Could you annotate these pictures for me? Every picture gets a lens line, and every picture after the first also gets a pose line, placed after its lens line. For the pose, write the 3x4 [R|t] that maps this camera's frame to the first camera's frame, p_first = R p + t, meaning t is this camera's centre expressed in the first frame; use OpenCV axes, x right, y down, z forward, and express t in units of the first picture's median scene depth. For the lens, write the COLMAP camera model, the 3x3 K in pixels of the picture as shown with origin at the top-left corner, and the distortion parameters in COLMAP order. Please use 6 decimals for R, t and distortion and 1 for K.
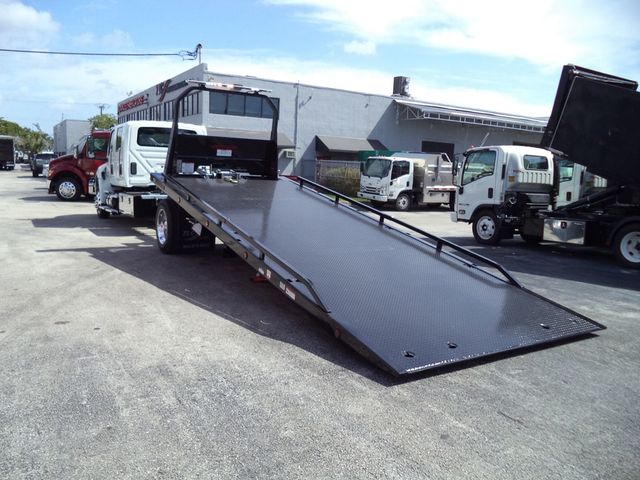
lens RADIAL K [[522.0, 0, 334.2], [0, 522.0, 241.7], [0, 0, 1]] dist [-0.017633, -0.007097]
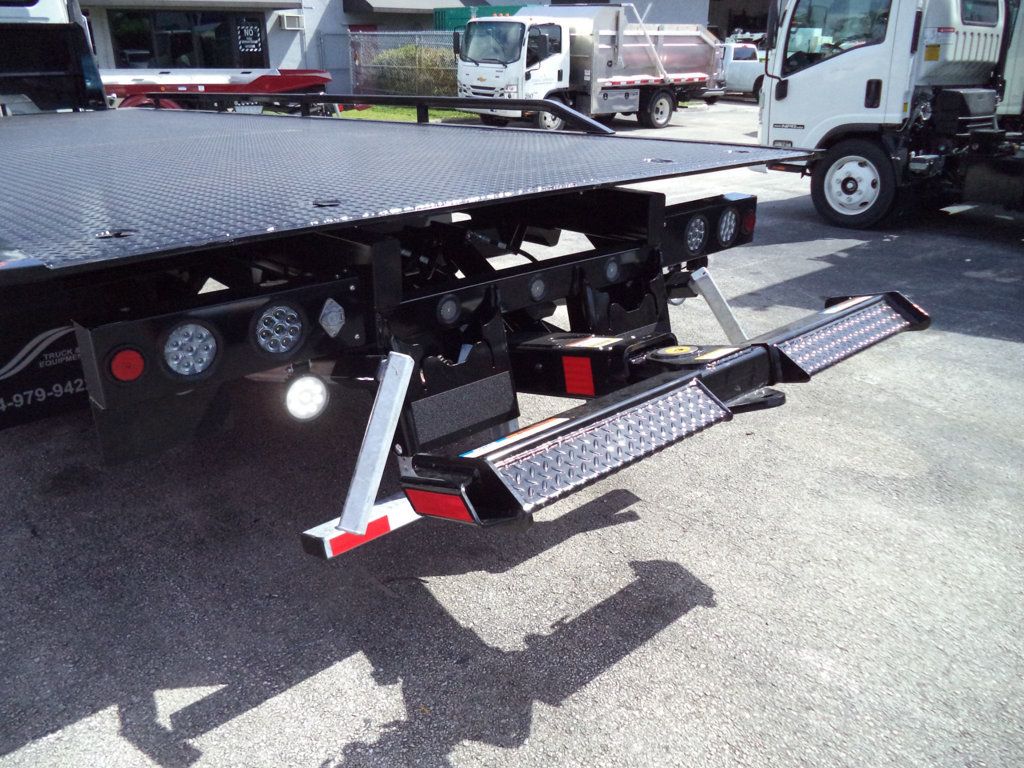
lens RADIAL K [[828.3, 0, 524.1], [0, 828.3, 387.6], [0, 0, 1]] dist [-0.031079, 0.007320]
pose [[0.982098, -0.109250, 0.153450, -0.035924], [0.067668, 0.964869, 0.253866, -0.029316], [-0.175795, -0.238938, 0.954990, 0.221056]]
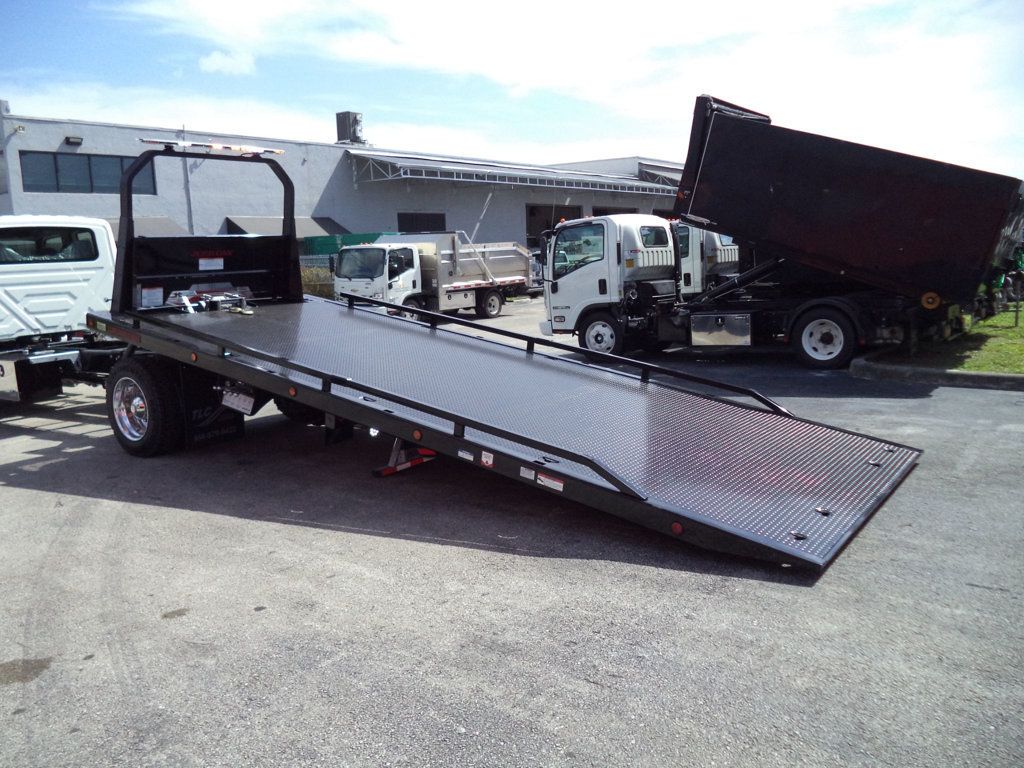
lens RADIAL K [[829.8, 0, 527.6], [0, 829.8, 384.1], [0, 0, 1]] dist [-0.022086, -0.006547]
pose [[0.926934, -0.141136, 0.347668, -0.095473], [0.135476, 0.989946, 0.040672, -0.013445], [-0.349913, 0.009401, 0.936735, 0.016345]]
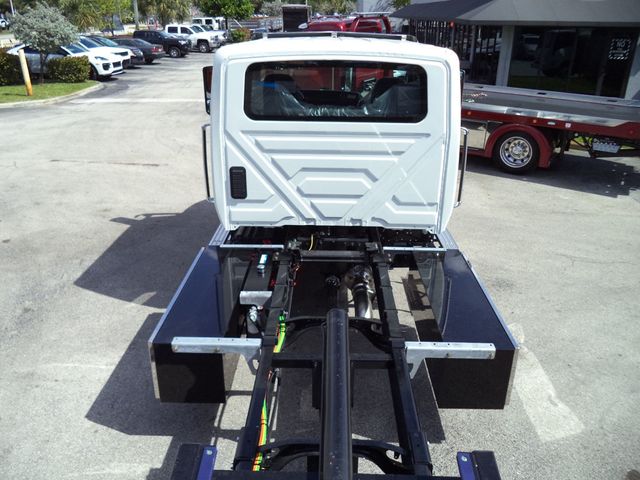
lens RADIAL K [[527.3, 0, 324.2], [0, 527.3, 237.1], [0, 0, 1]] dist [-0.024210, -0.002745]
pose [[0.835382, 0.186104, -0.517206, -0.077185], [-0.054886, 0.964479, 0.258394, -0.111313], [0.546923, -0.187471, 0.815923, 0.400684]]
